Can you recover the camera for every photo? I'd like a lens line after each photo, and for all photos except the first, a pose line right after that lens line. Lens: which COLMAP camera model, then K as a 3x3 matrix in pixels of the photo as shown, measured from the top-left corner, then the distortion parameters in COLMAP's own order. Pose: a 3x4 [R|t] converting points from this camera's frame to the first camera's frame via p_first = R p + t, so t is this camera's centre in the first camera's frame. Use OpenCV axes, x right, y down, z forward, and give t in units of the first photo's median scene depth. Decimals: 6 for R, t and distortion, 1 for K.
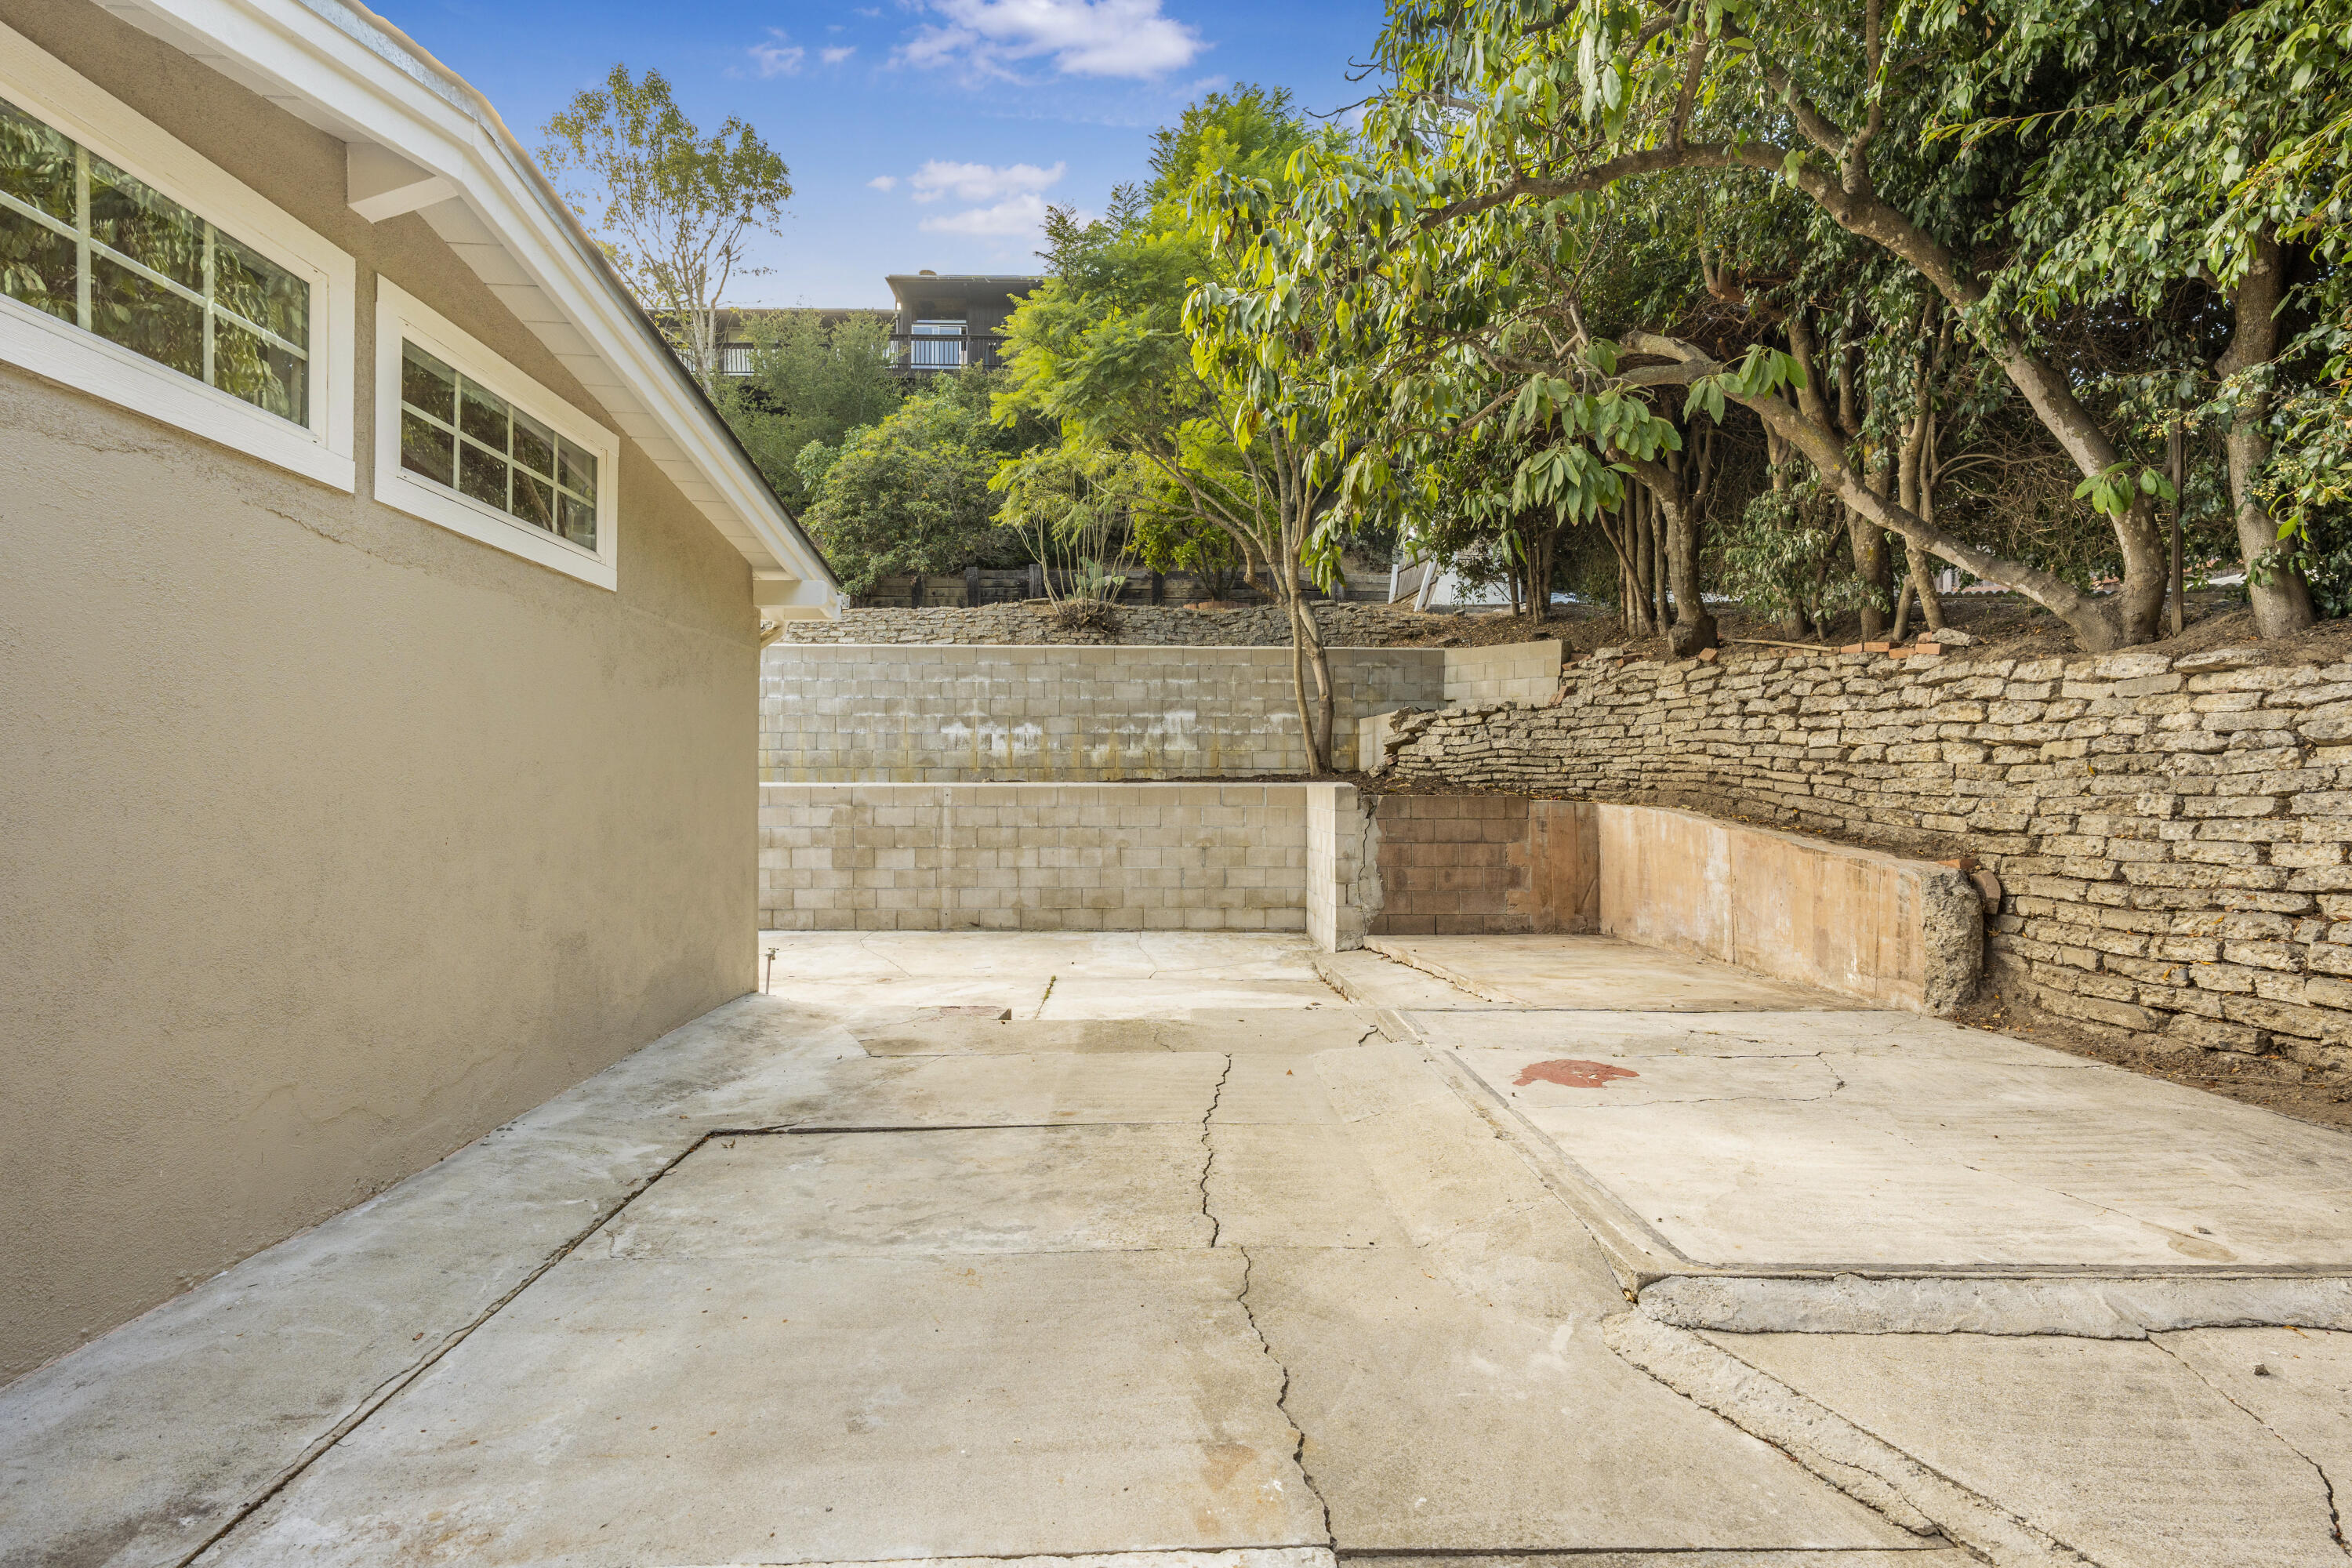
lens RADIAL K [[1073.9, 0, 1176.0], [0, 1073.9, 784.0], [0, 0, 1]] dist [-0.006007, 0.001124]
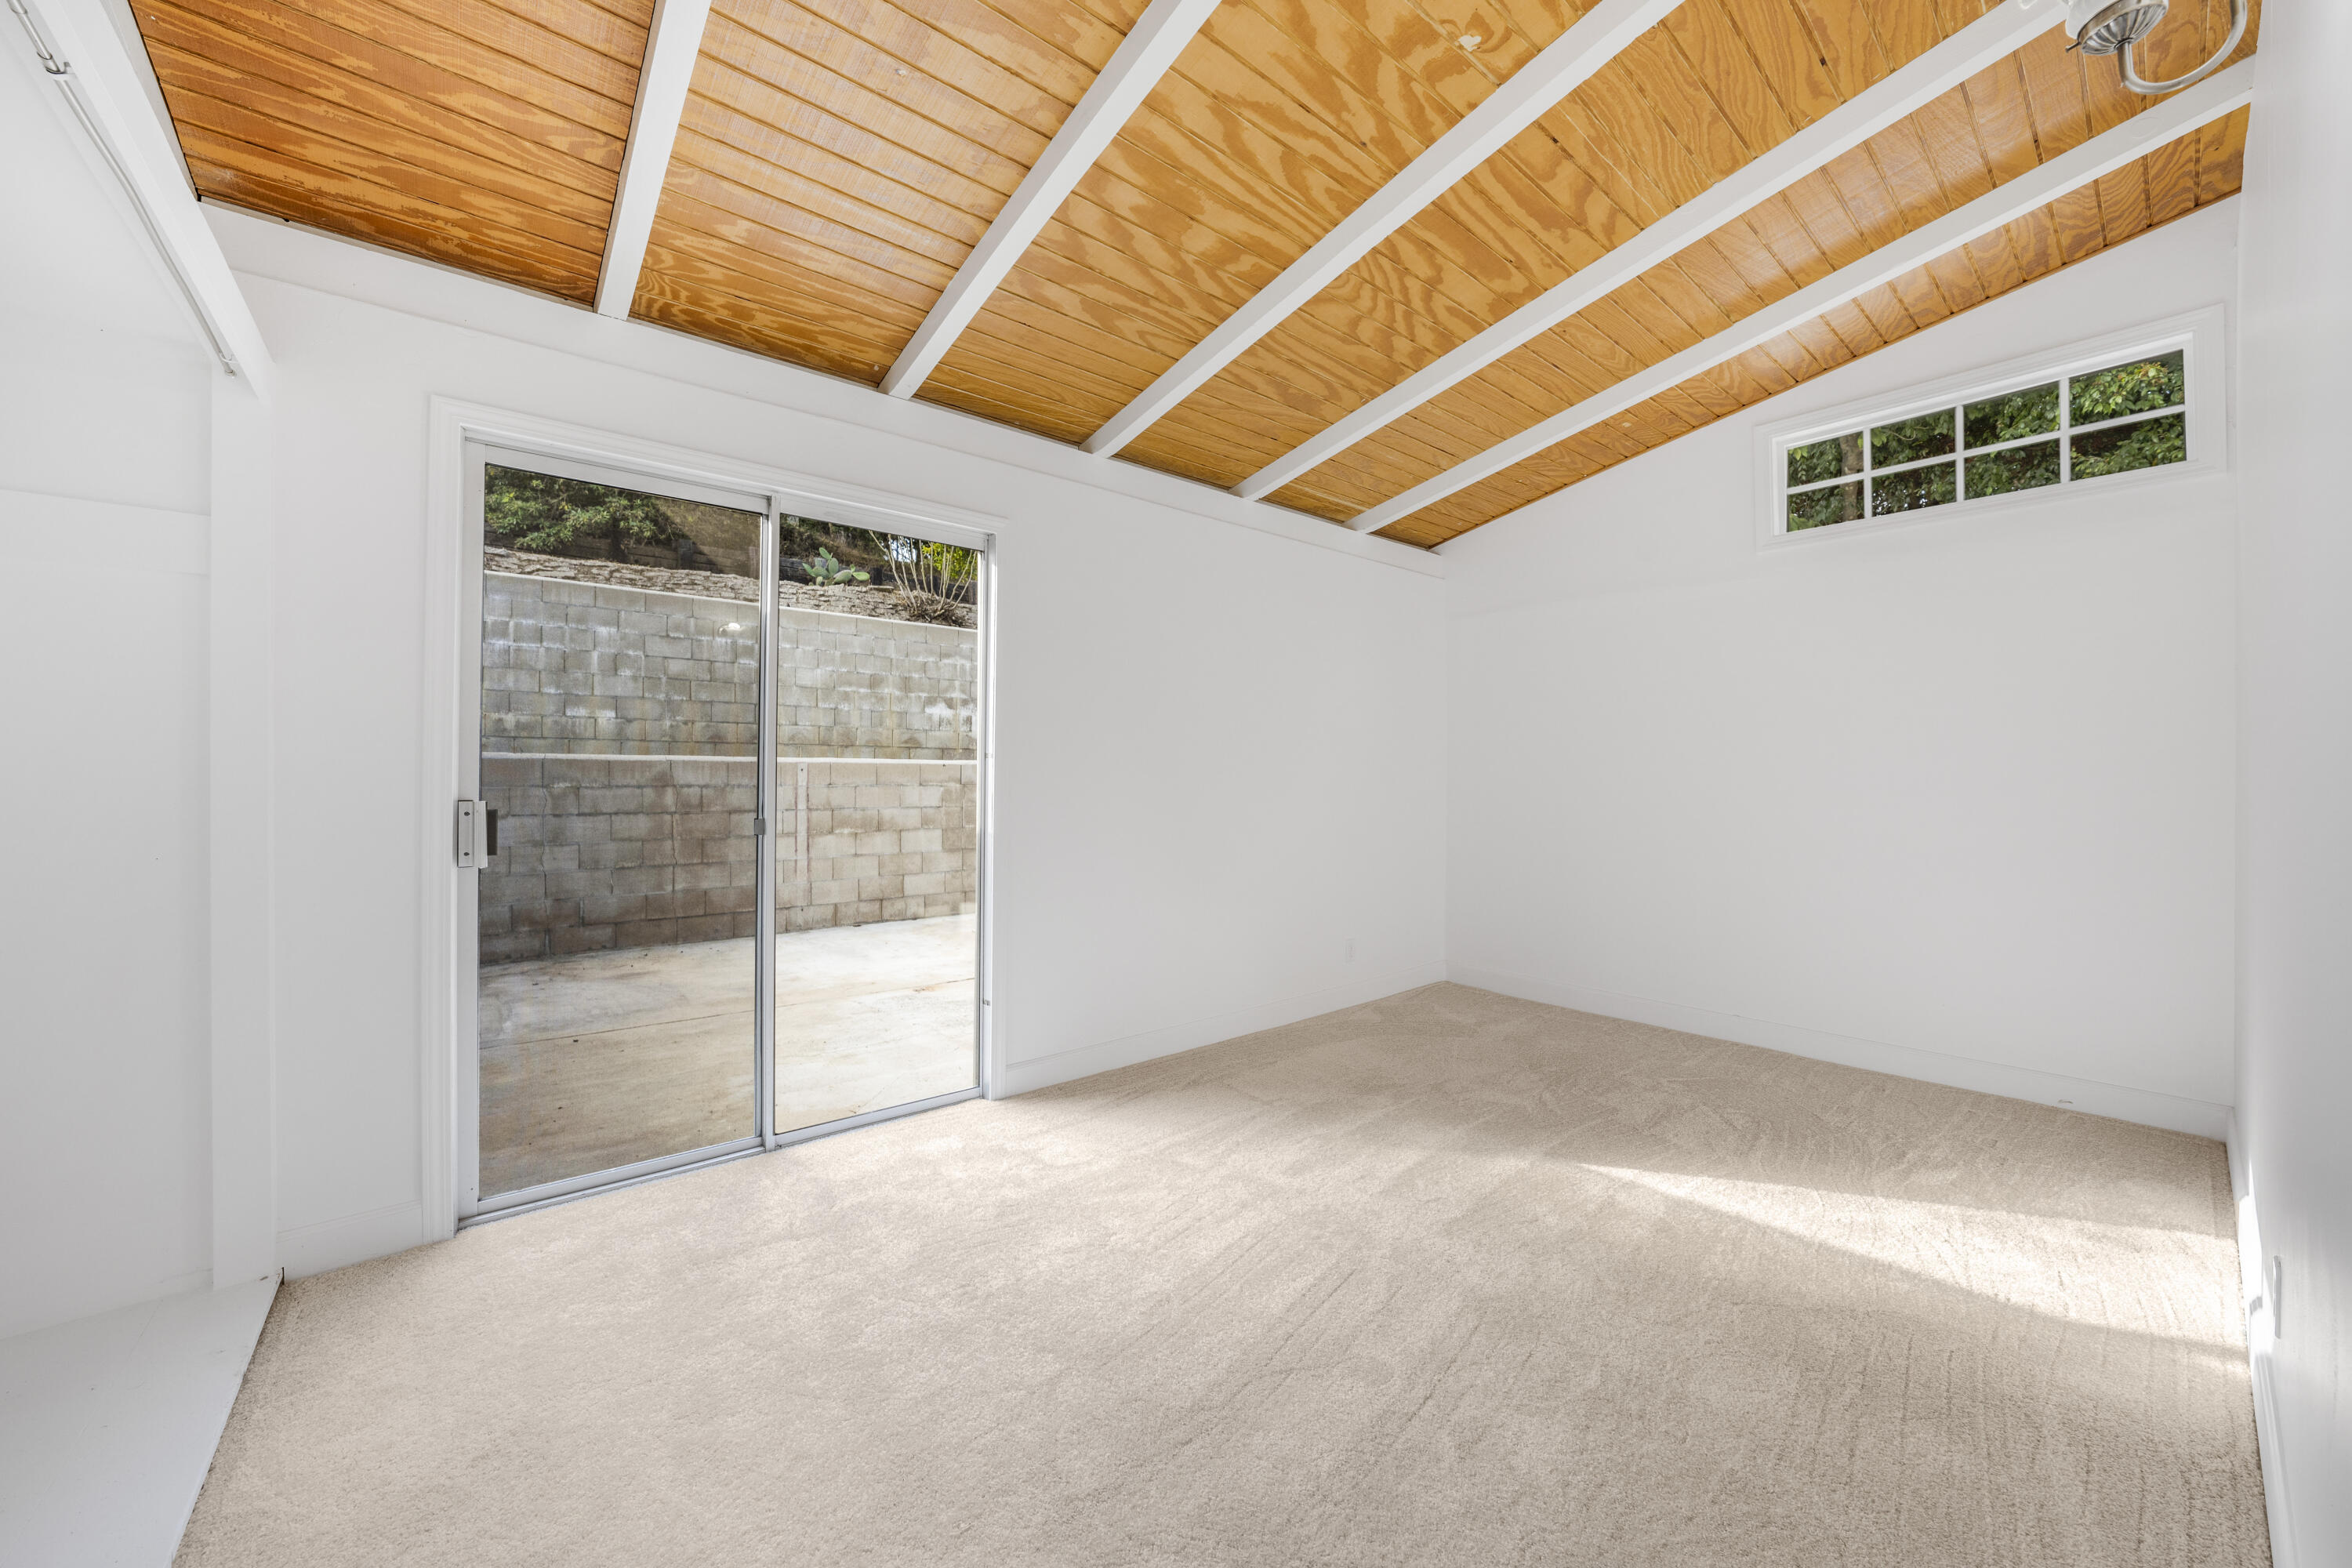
lens RADIAL K [[857.5, 0, 1187.5], [0, 857.5, 778.6], [0, 0, 1]] dist [-0.031485, 0.007757]
pose [[0.782274, -0.000782, 0.622934, -0.616973], [-0.000801, 0.999997, 0.002260, 0.013243], [-0.622934, -0.002267, 0.782271, 0.275670]]
